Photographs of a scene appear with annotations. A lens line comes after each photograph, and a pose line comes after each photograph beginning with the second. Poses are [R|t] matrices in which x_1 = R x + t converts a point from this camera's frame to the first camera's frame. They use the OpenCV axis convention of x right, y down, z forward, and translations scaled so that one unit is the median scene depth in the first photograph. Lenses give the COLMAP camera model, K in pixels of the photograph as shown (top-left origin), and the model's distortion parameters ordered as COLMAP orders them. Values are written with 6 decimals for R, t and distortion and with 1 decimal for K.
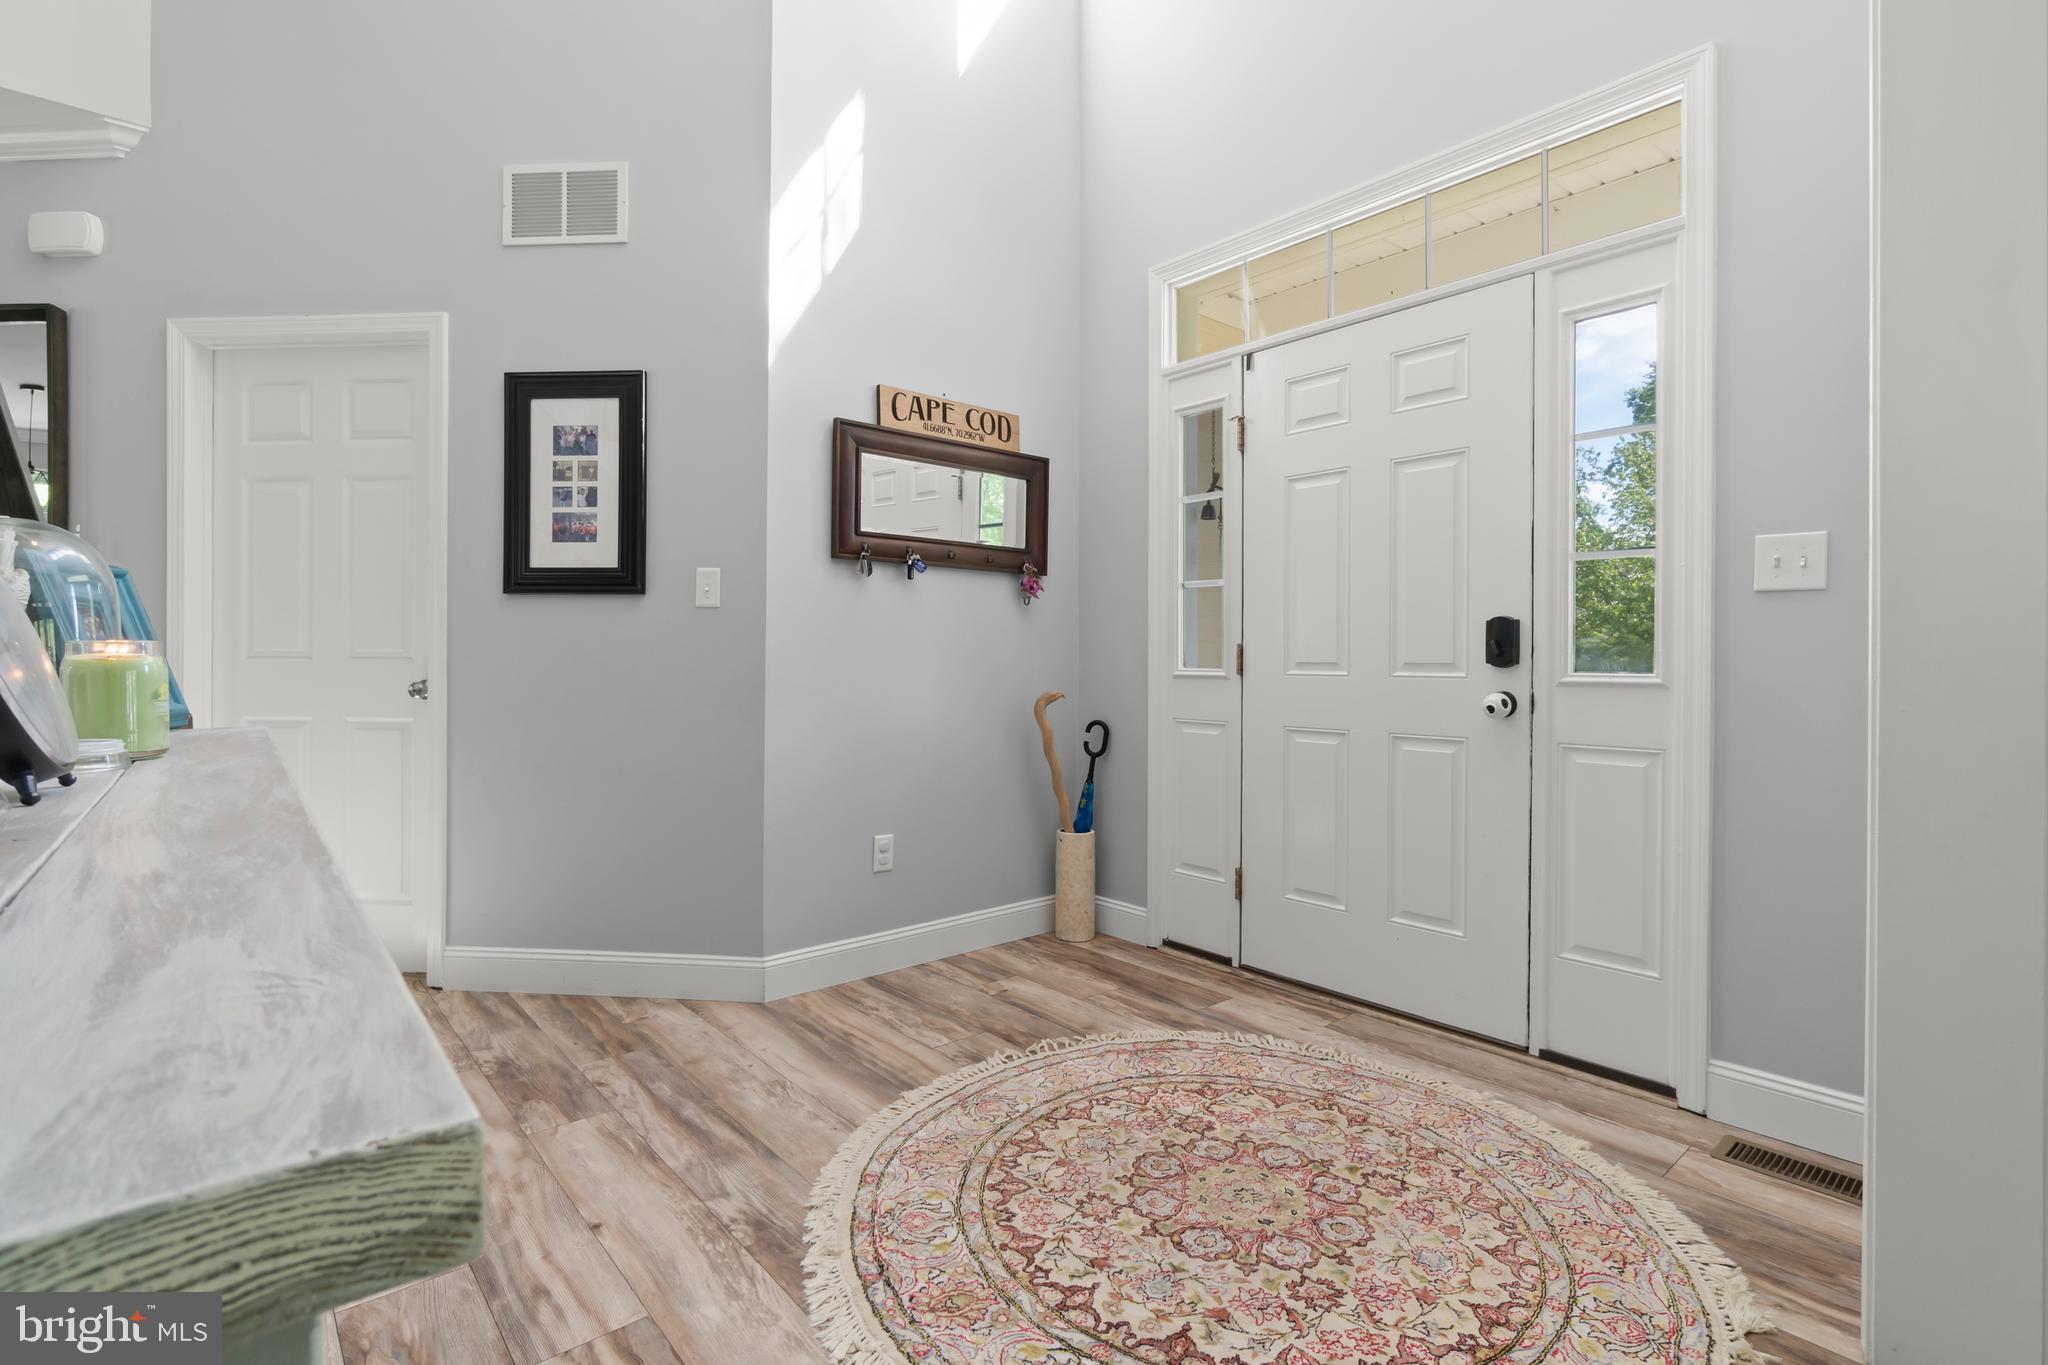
lens RADIAL K [[938.9, 0, 1024.2], [0, 938.9, 672.3], [0, 0, 1]] dist [-0.008728, -0.000180]
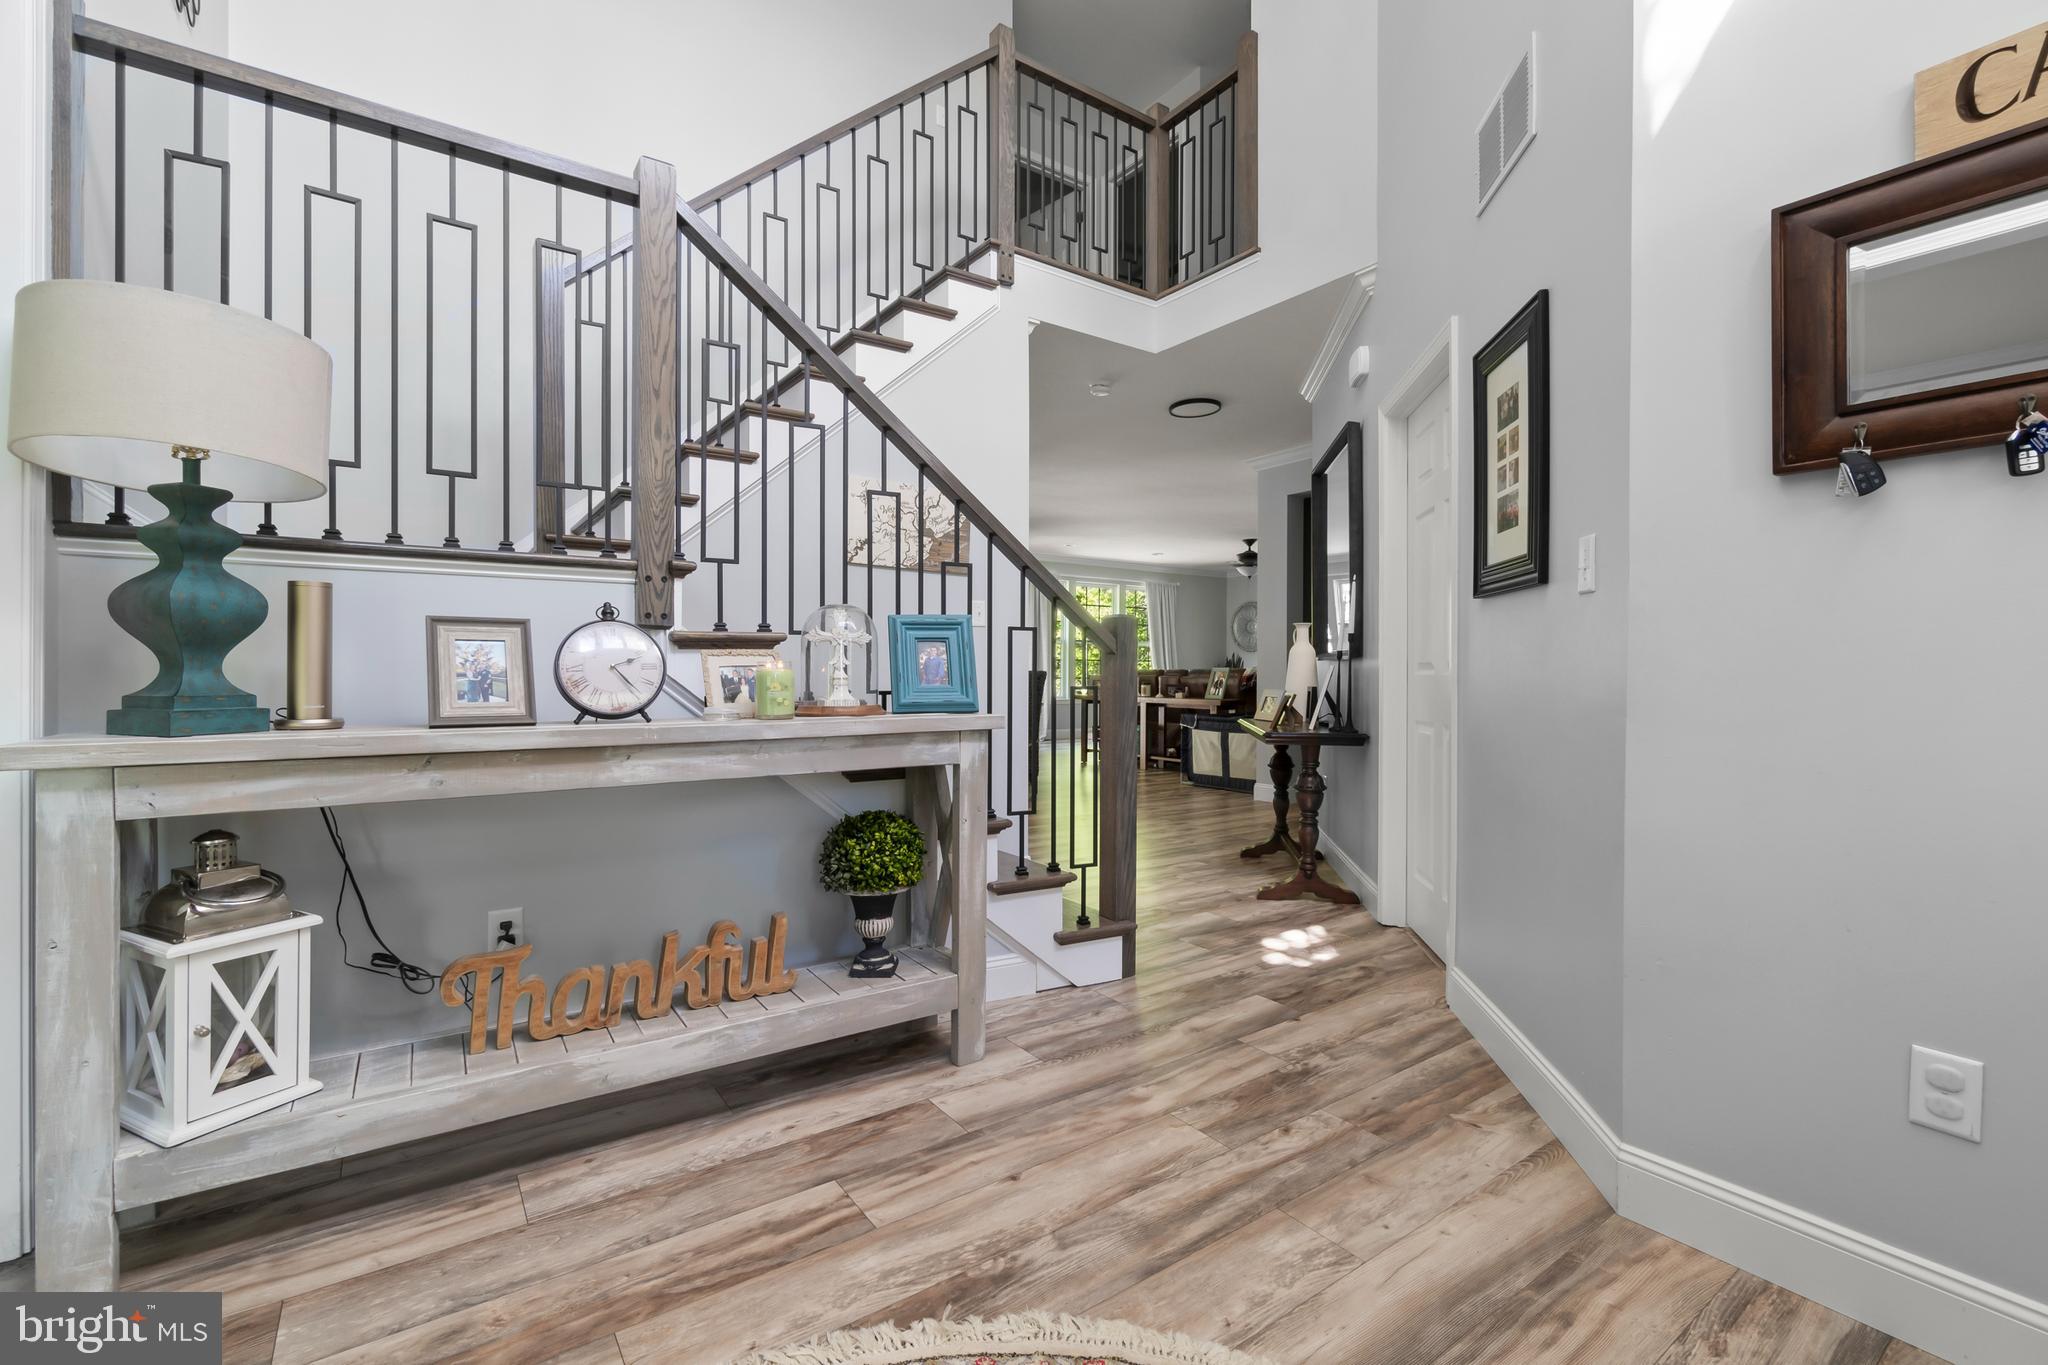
lens RADIAL K [[881.2, 0, 1014.1], [0, 881.2, 675.9], [0, 0, 1]] dist [-0.008556, 0.002748]
pose [[-0.097889, -0.000453, -0.995197, 0.393050], [-0.011862, 0.999929, 0.000711, -0.004250], [0.995127, 0.011875, -0.097888, 0.736347]]
